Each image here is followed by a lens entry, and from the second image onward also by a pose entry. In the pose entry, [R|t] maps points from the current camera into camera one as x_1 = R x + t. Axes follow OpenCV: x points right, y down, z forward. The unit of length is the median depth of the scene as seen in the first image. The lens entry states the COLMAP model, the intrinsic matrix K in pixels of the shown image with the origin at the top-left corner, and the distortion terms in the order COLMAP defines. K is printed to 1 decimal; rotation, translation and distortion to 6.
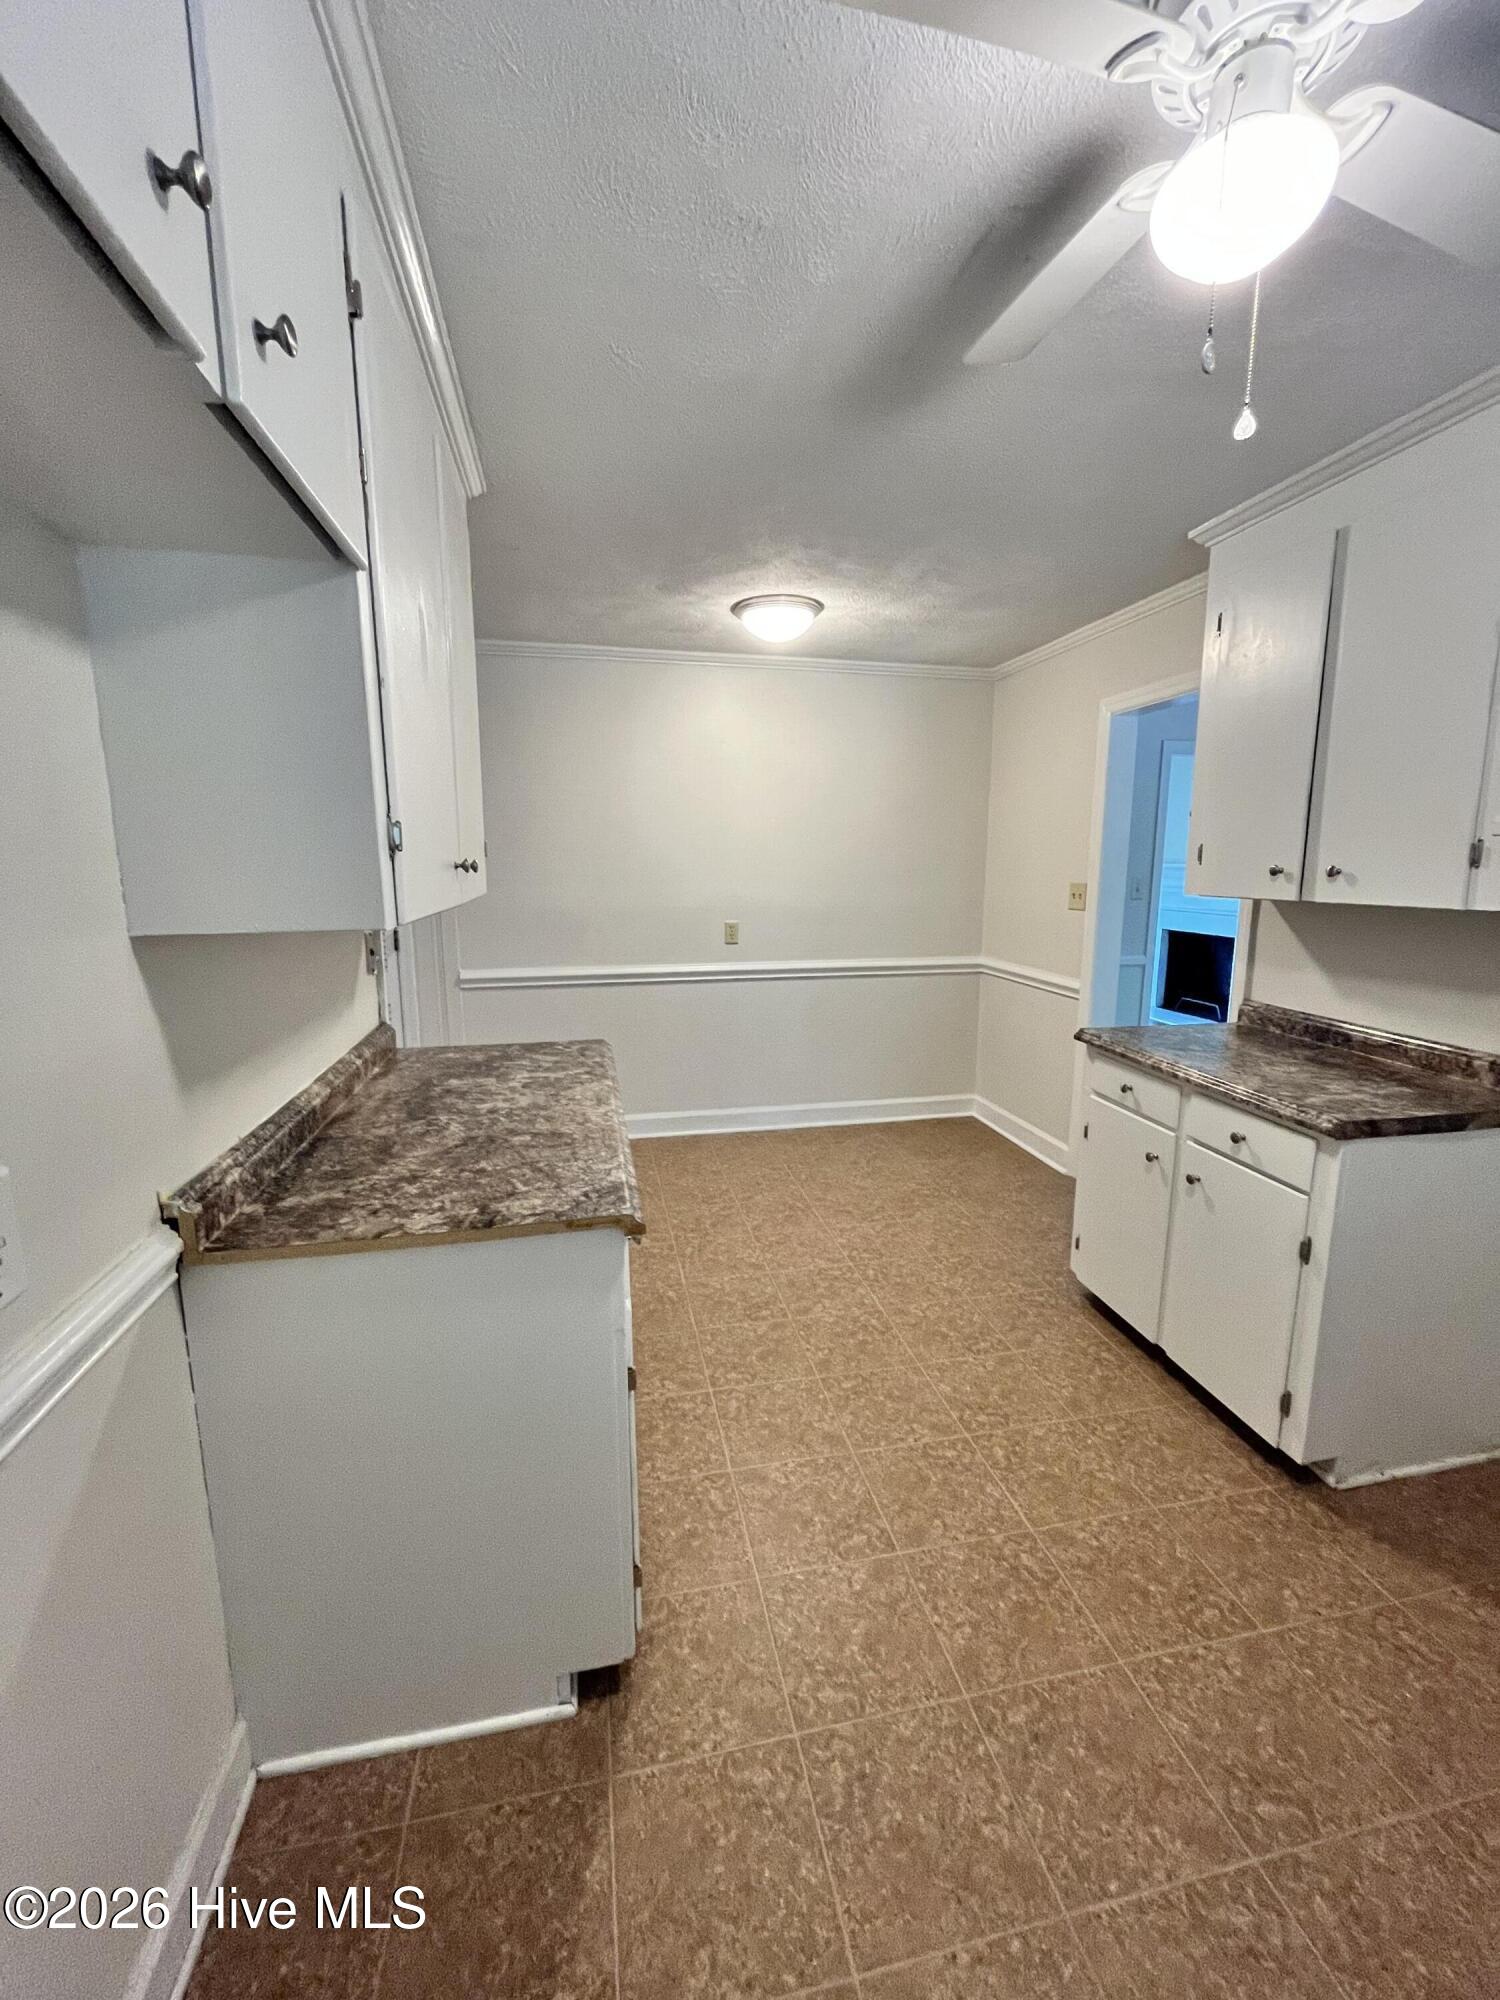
lens RADIAL K [[807.6, 0, 752.8], [0, 807.6, 998.6], [0, 0, 1]] dist [-0.001326, -0.000669]
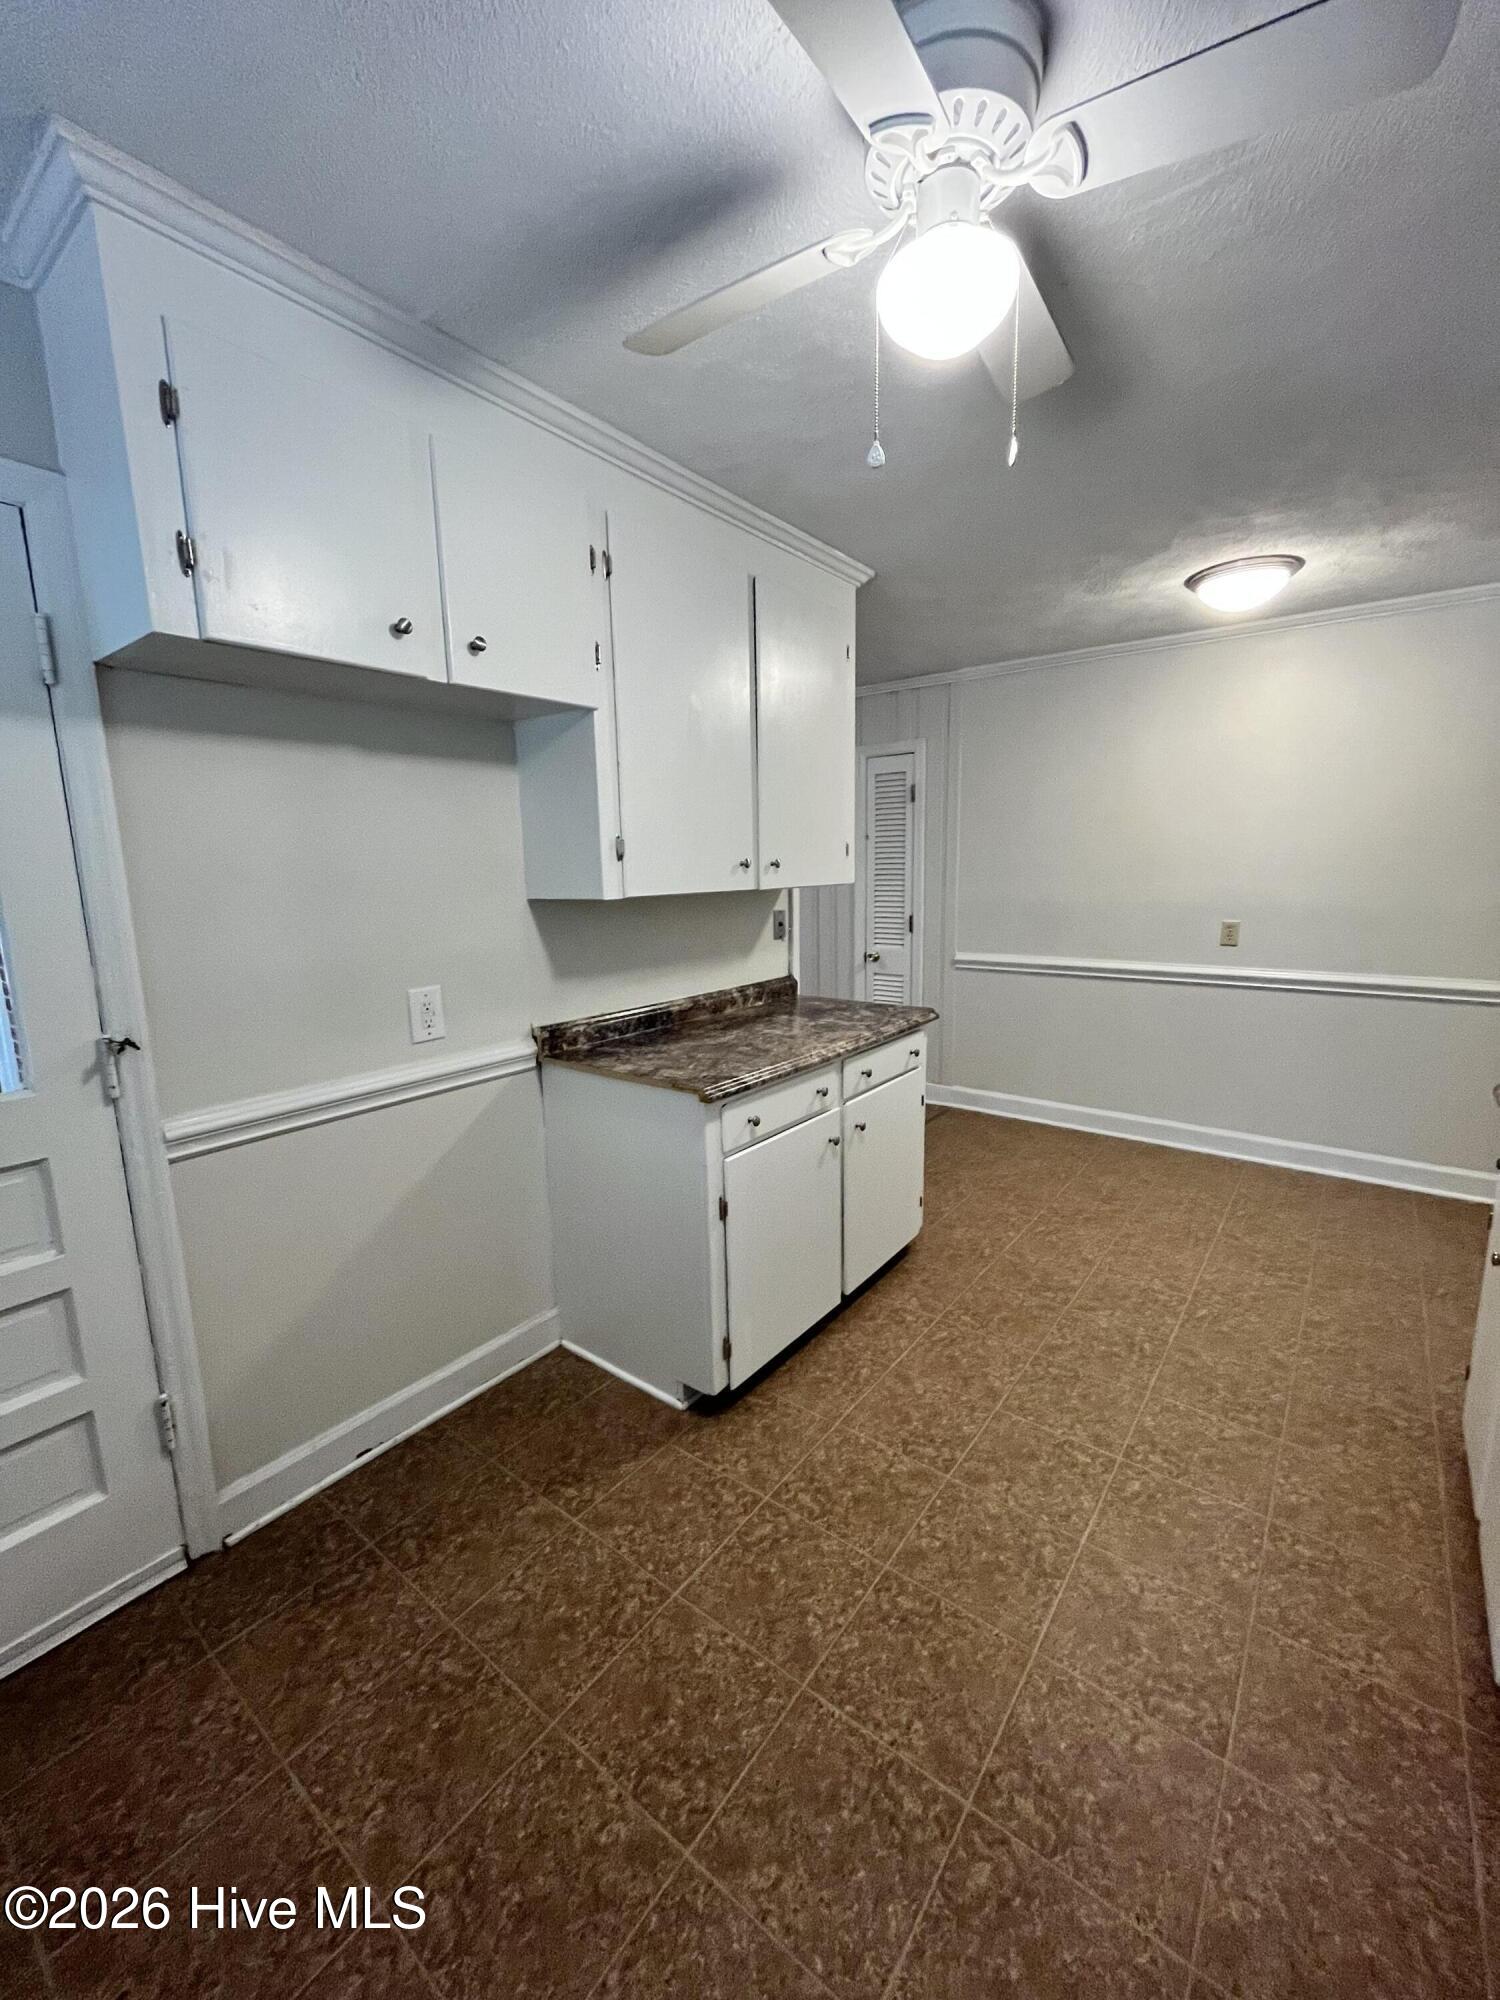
lens RADIAL K [[807.6, 0, 746.8], [0, 807.6, 992.0], [0, 0, 1]] dist [-0.001326, -0.000669]
pose [[0.649441, 0.106809, -0.752873, 0.406594], [-0.109289, 0.992918, 0.046589, 0.000797], [0.752517, 0.052024, 0.656515, 0.013941]]
